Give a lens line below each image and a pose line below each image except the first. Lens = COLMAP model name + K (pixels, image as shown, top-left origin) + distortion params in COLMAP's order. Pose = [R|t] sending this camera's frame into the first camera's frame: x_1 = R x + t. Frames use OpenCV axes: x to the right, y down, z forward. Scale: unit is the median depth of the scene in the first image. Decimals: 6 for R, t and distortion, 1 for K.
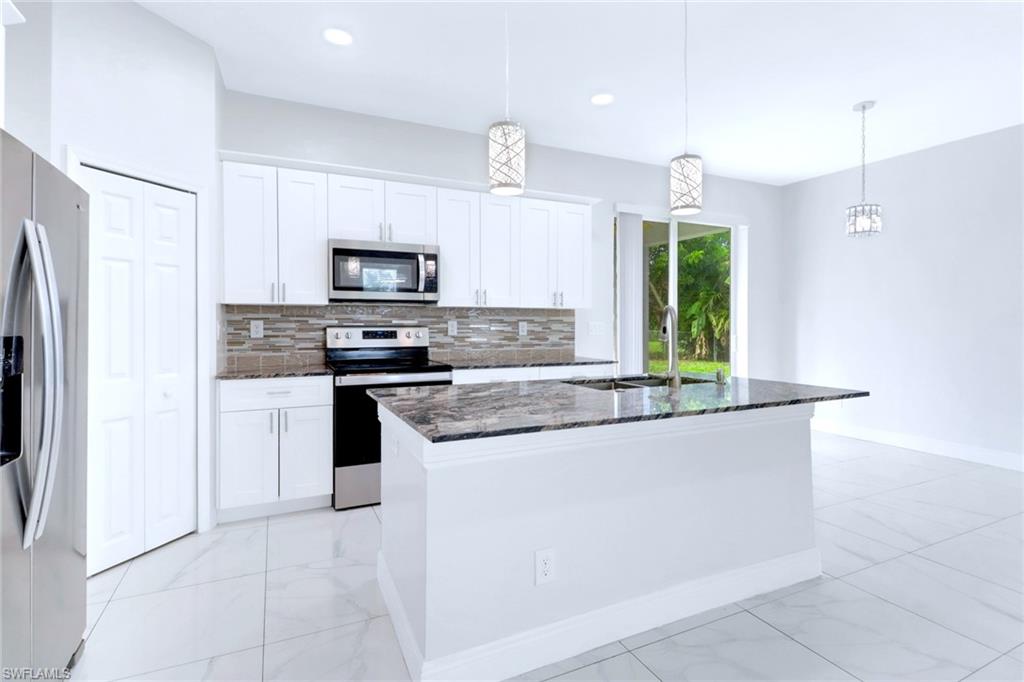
lens RADIAL K [[496.4, 0, 512.8], [0, 496.4, 323.5], [0, 0, 1]] dist [-0.001452, -0.000283]
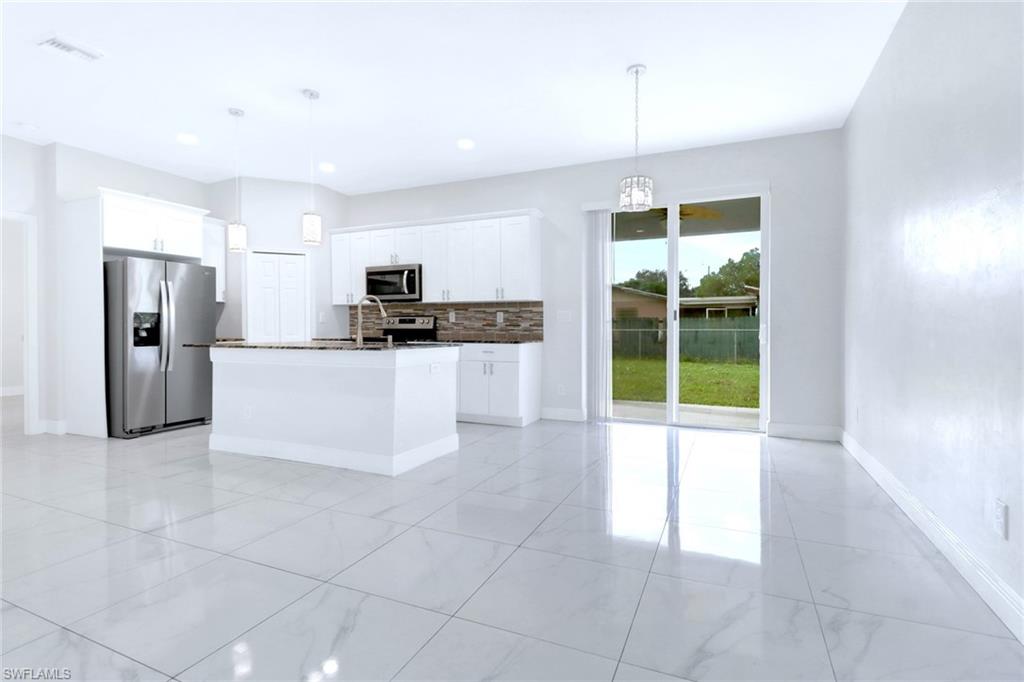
lens RADIAL K [[496.4, 0, 515.6], [0, 496.4, 334.1], [0, 0, 1]] dist [-0.001452, -0.000283]
pose [[0.650799, 0.012552, -0.759147, 1.059349], [0.001966, 0.999832, 0.018217, 0.031388], [0.759248, -0.013348, 0.650665, 0.176483]]
